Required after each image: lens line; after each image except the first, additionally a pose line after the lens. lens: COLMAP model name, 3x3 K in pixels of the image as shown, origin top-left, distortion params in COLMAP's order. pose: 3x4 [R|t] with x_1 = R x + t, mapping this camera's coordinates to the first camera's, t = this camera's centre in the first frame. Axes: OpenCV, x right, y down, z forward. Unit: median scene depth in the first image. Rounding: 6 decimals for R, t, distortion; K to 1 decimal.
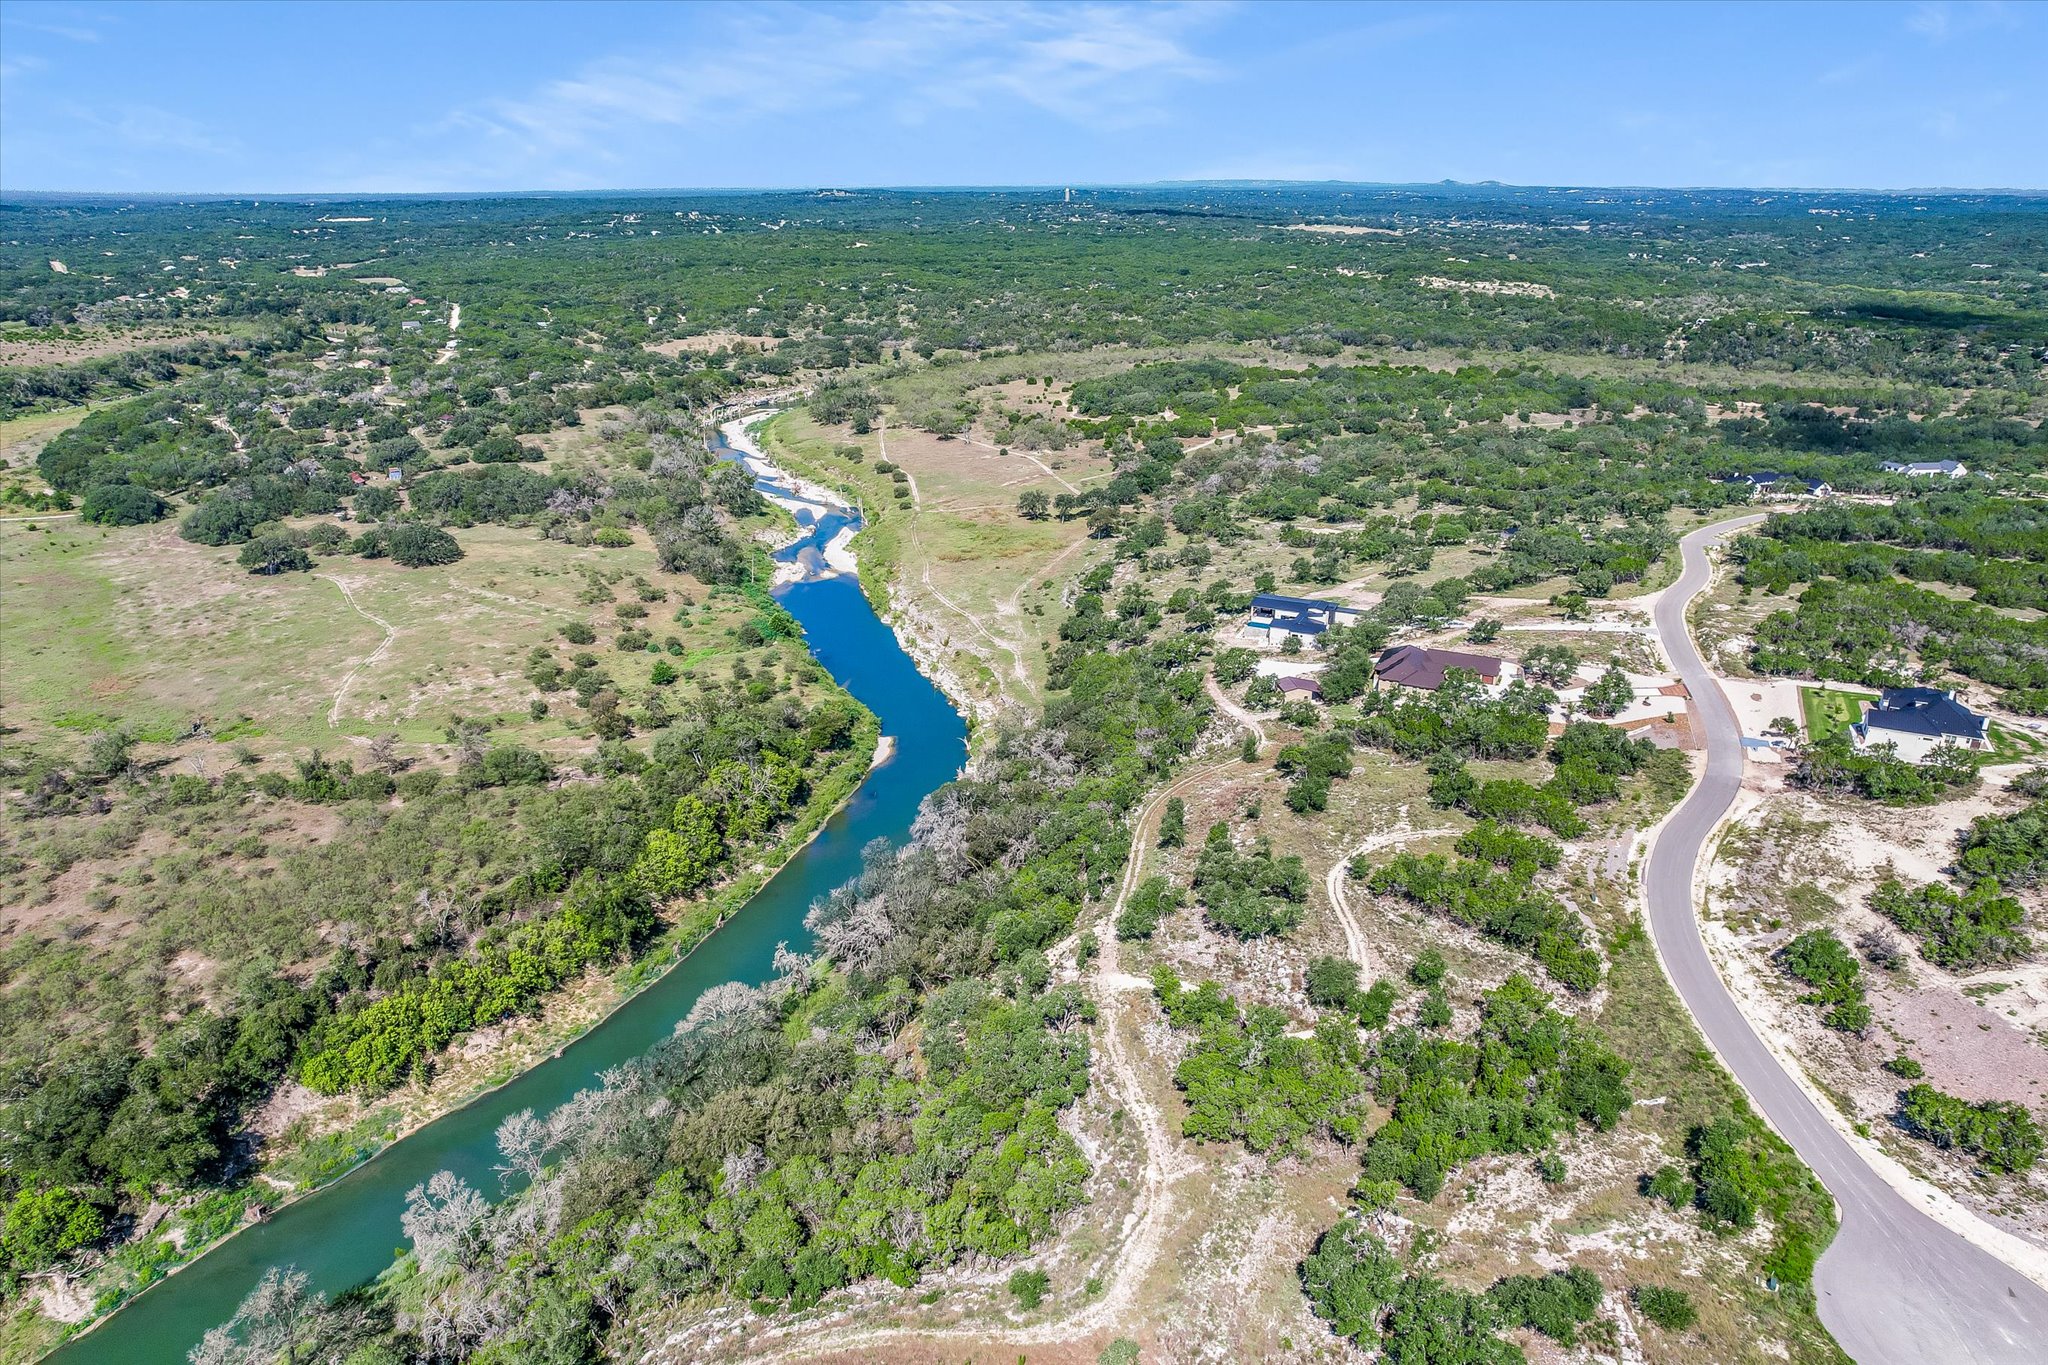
lens RADIAL K [[1313.7, 0, 1031.4], [0, 1313.7, 691.4], [0, 0, 1]] dist [-0.066468, 0.057033]
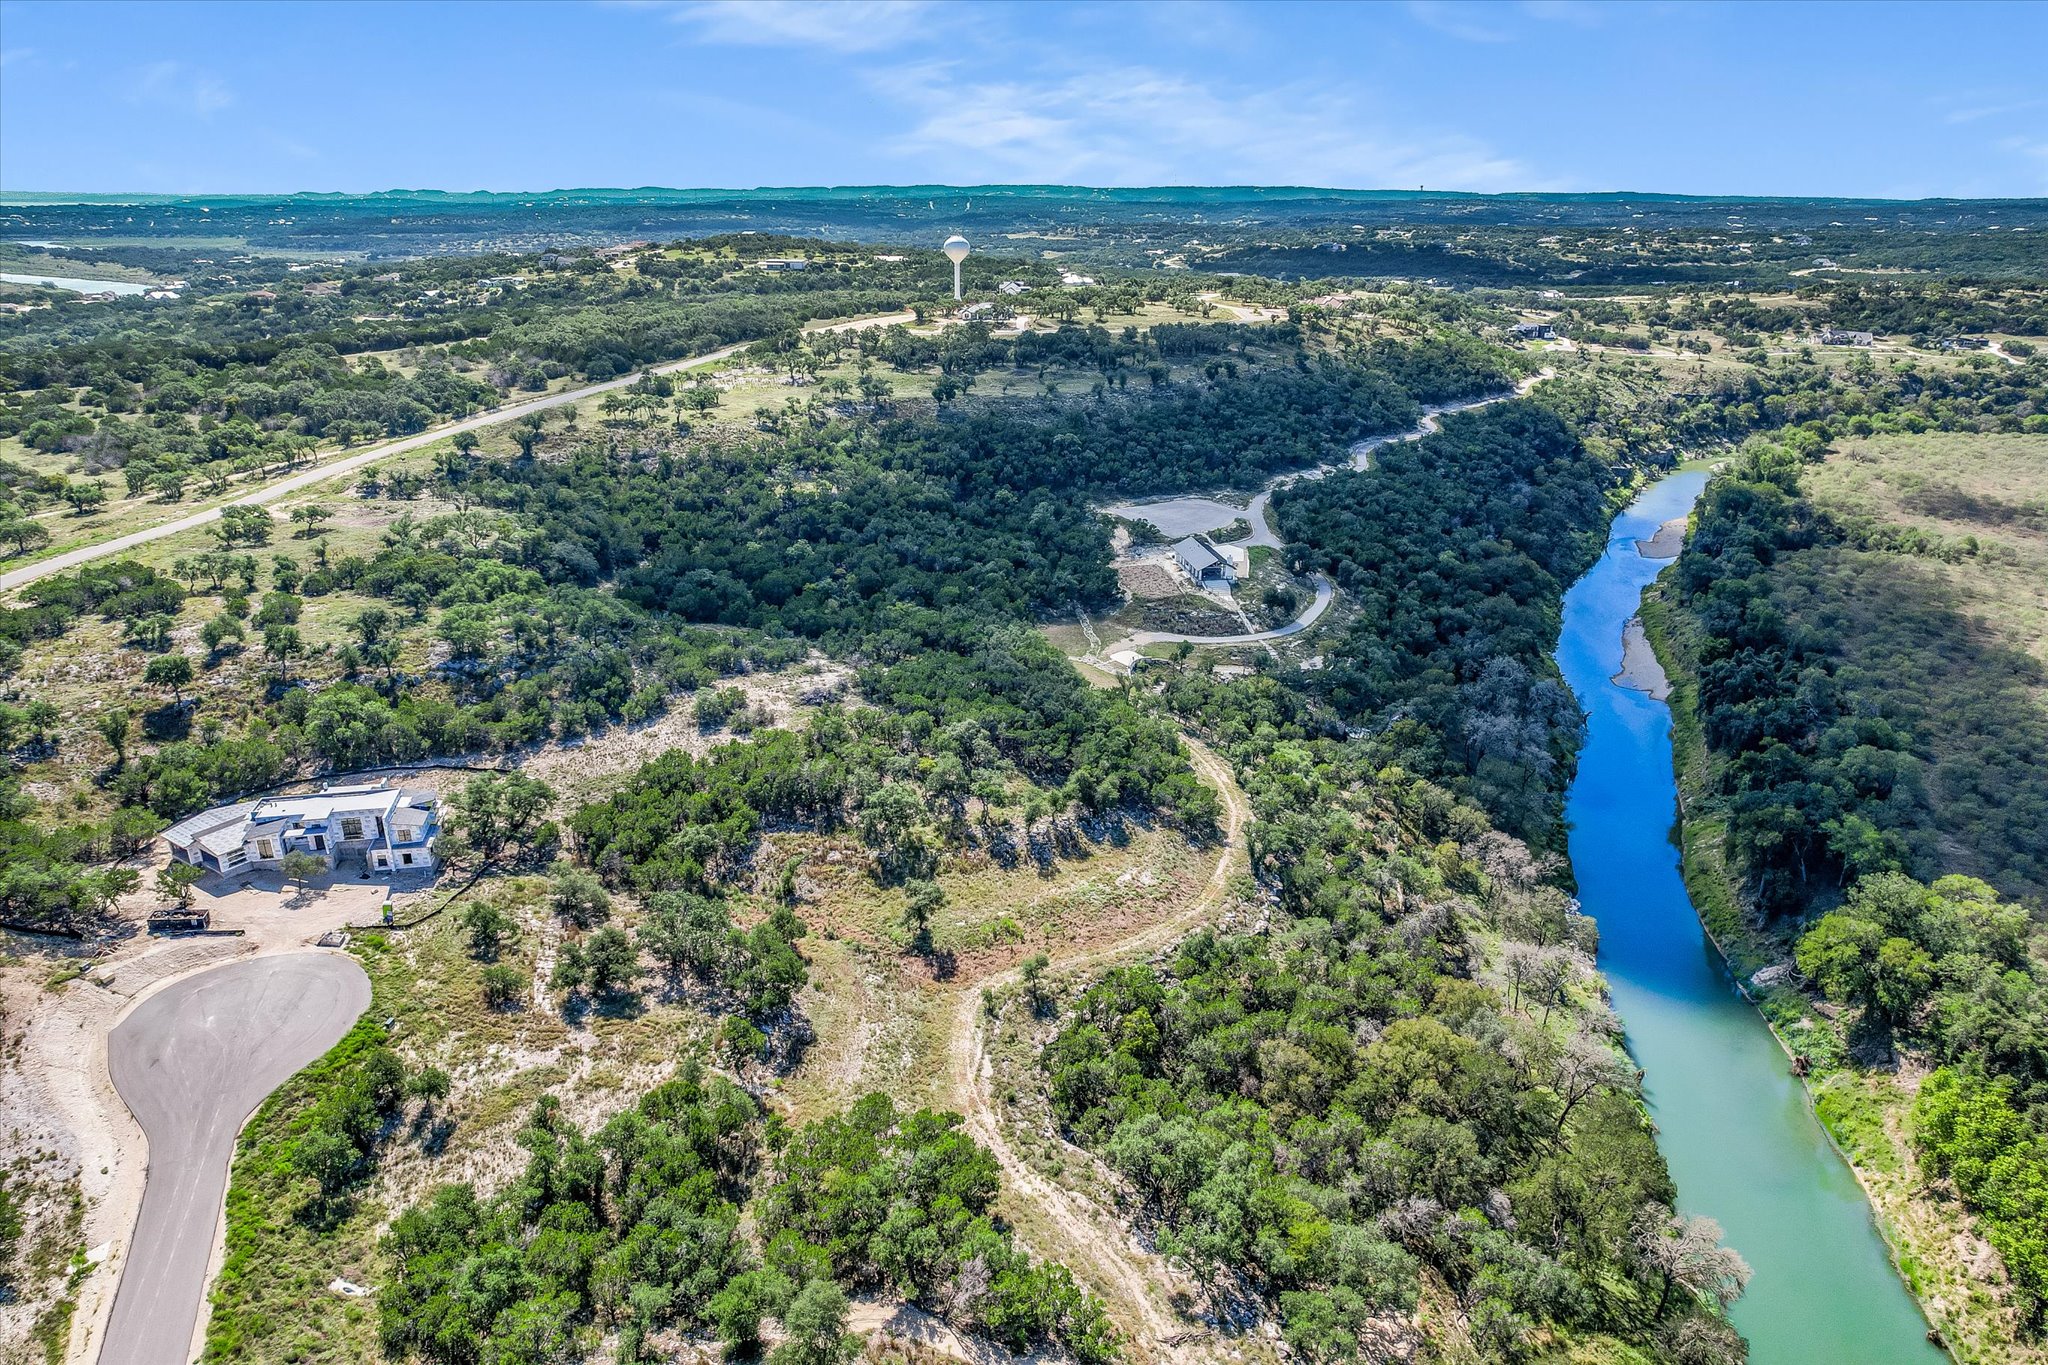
lens RADIAL K [[1313.7, 0, 1016.6], [0, 1313.7, 678.4], [0, 0, 1]] dist [-0.066468, 0.057033]
pose [[-0.912465, 0.132379, -0.387147, 0.341494], [-0.156942, 0.760596, 0.629971, -0.391435], [0.377857, 0.635586, -0.673242, 1.263281]]
